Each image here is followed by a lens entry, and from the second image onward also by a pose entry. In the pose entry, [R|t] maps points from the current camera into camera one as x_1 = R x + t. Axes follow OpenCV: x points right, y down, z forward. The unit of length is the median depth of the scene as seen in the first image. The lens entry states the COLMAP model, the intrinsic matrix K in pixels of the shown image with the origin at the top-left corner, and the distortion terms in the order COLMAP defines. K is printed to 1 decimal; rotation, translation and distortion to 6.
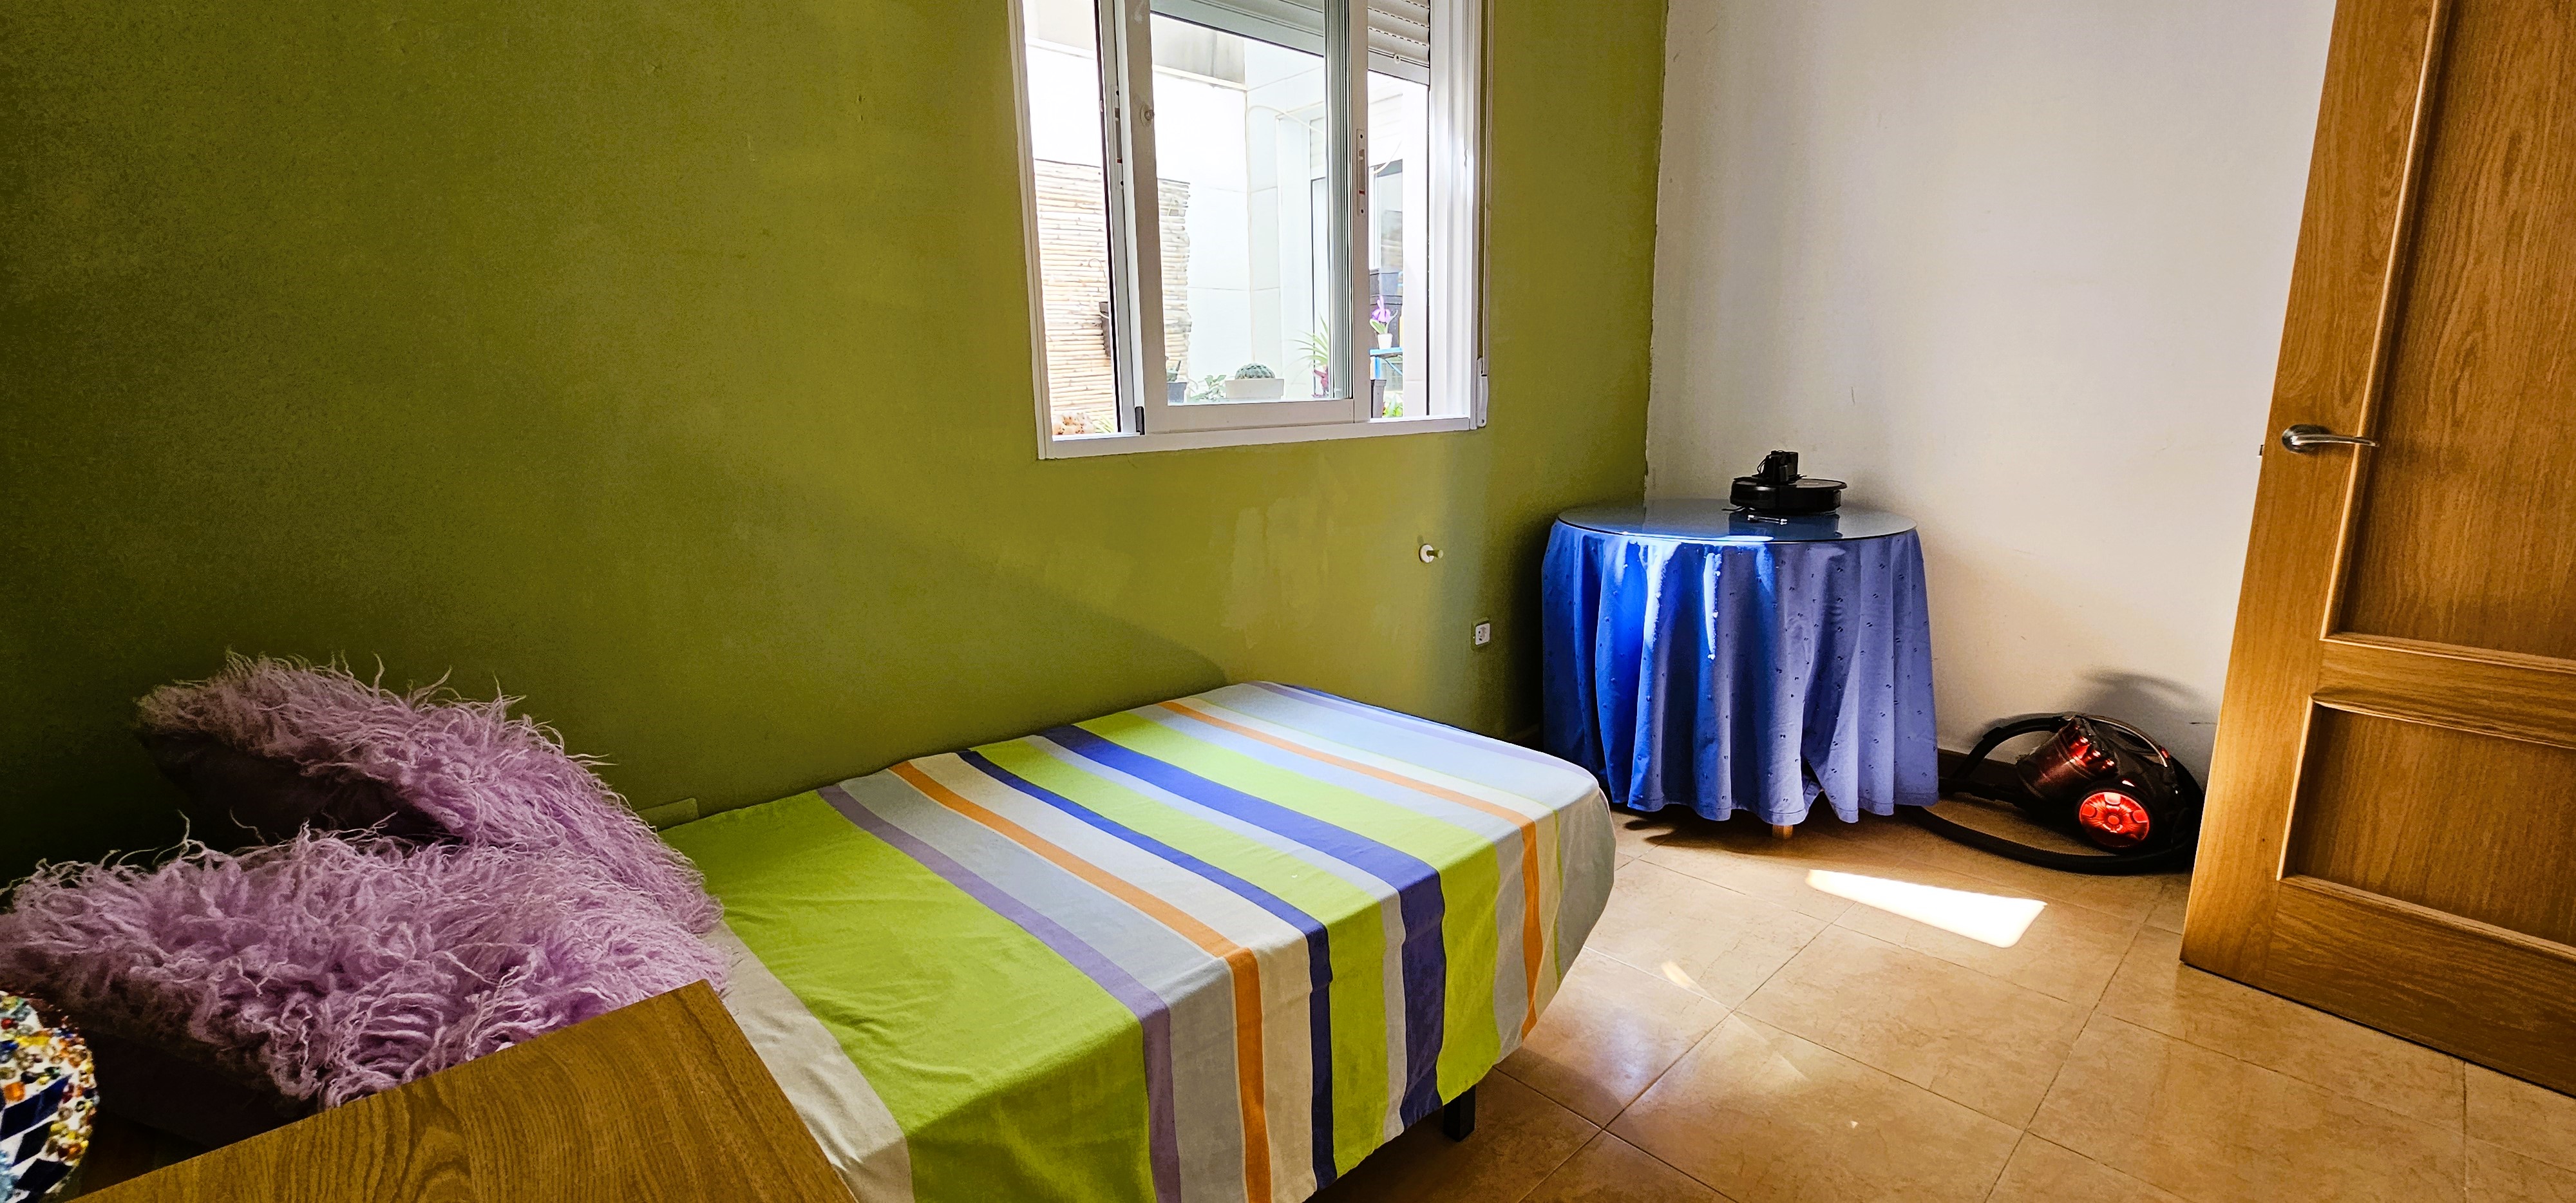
lens RADIAL K [[1057.3, 0, 1285.4], [0, 1057.3, 597.3], [0, 0, 1]] dist [-0.002539, 0.001215]
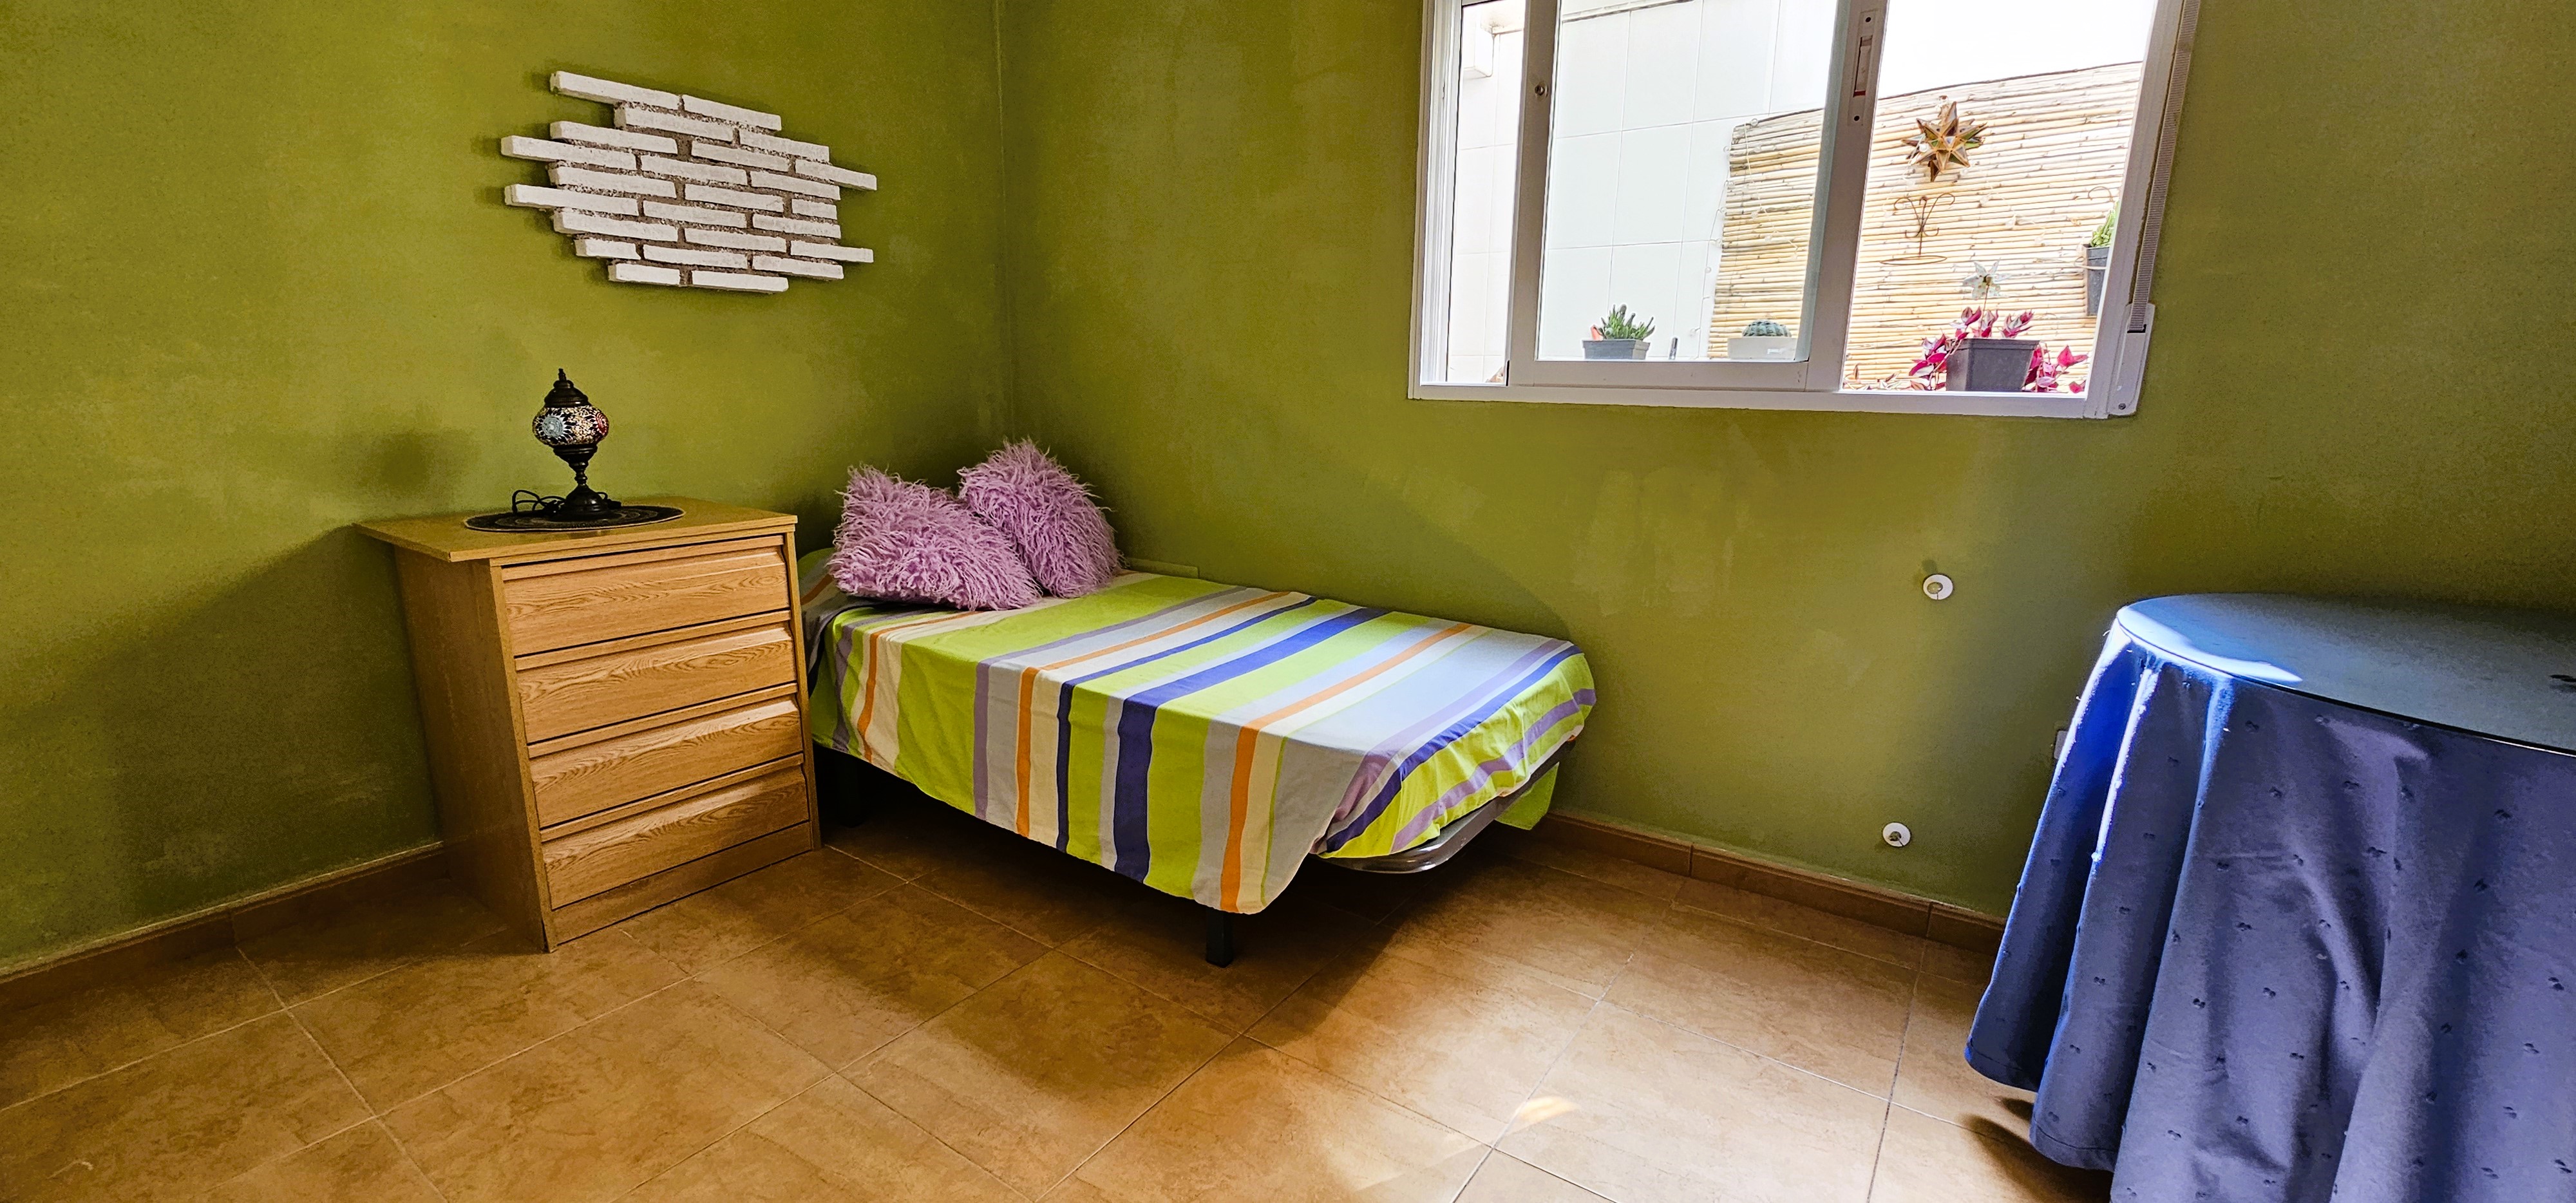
lens RADIAL K [[1057.3, 0, 1278.8], [0, 1057.3, 604.9], [0, 0, 1]] dist [-0.002539, 0.001215]
pose [[0.192158, 0.230778, -0.953843, 0.921353], [-0.211722, 0.958816, 0.189329, -0.091278], [0.958253, 0.165568, 0.233105, 0.550549]]
